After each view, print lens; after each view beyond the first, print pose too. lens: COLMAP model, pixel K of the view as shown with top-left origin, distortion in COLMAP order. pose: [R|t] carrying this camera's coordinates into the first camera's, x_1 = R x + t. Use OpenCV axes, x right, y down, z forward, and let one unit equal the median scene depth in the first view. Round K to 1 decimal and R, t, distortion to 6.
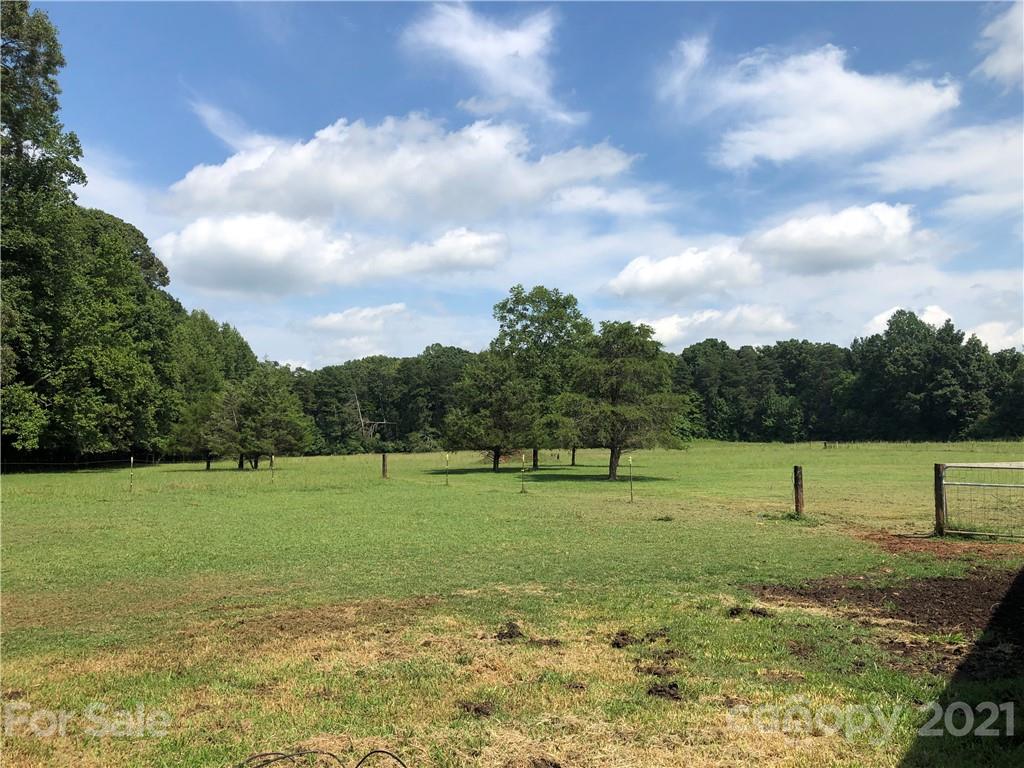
lens RADIAL K [[842.1, 0, 512.0], [0, 842.1, 384.0], [0, 0, 1]] dist [0.141297, -0.195606]
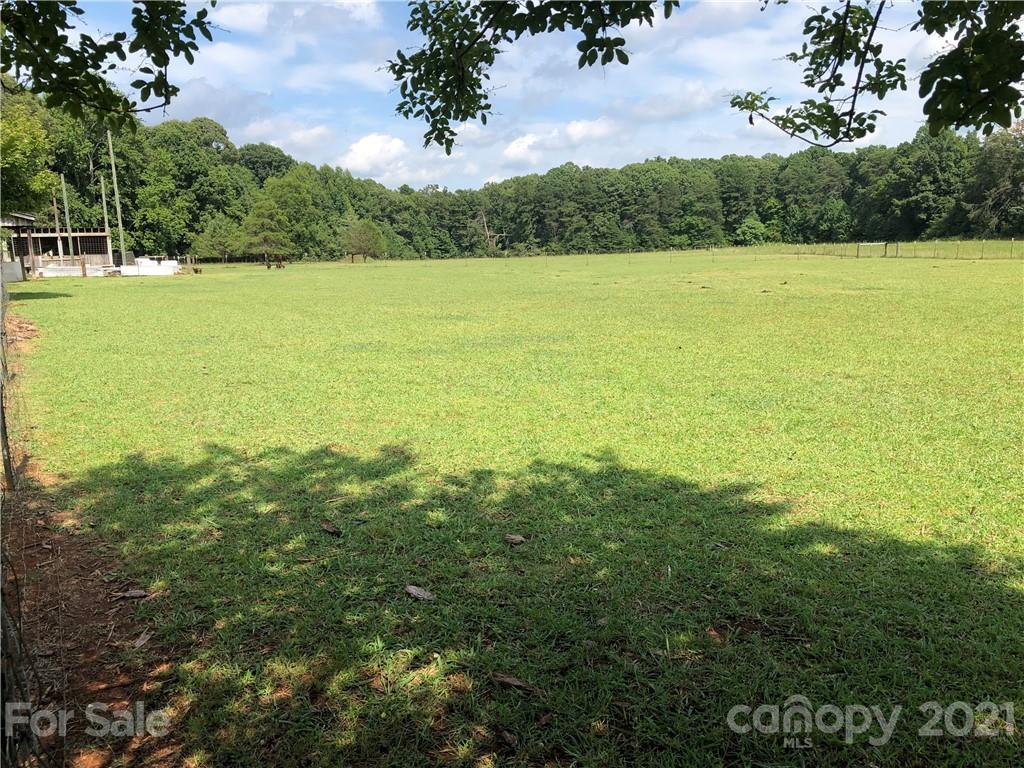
lens RADIAL K [[842.1, 0, 512.0], [0, 842.1, 384.0], [0, 0, 1]] dist [0.141297, -0.195606]
pose [[0.948289, 0.038786, -0.315029, 0.270479], [0.033623, 0.974647, 0.221209, -0.015471], [0.315622, -0.220363, 0.922943, -0.200903]]
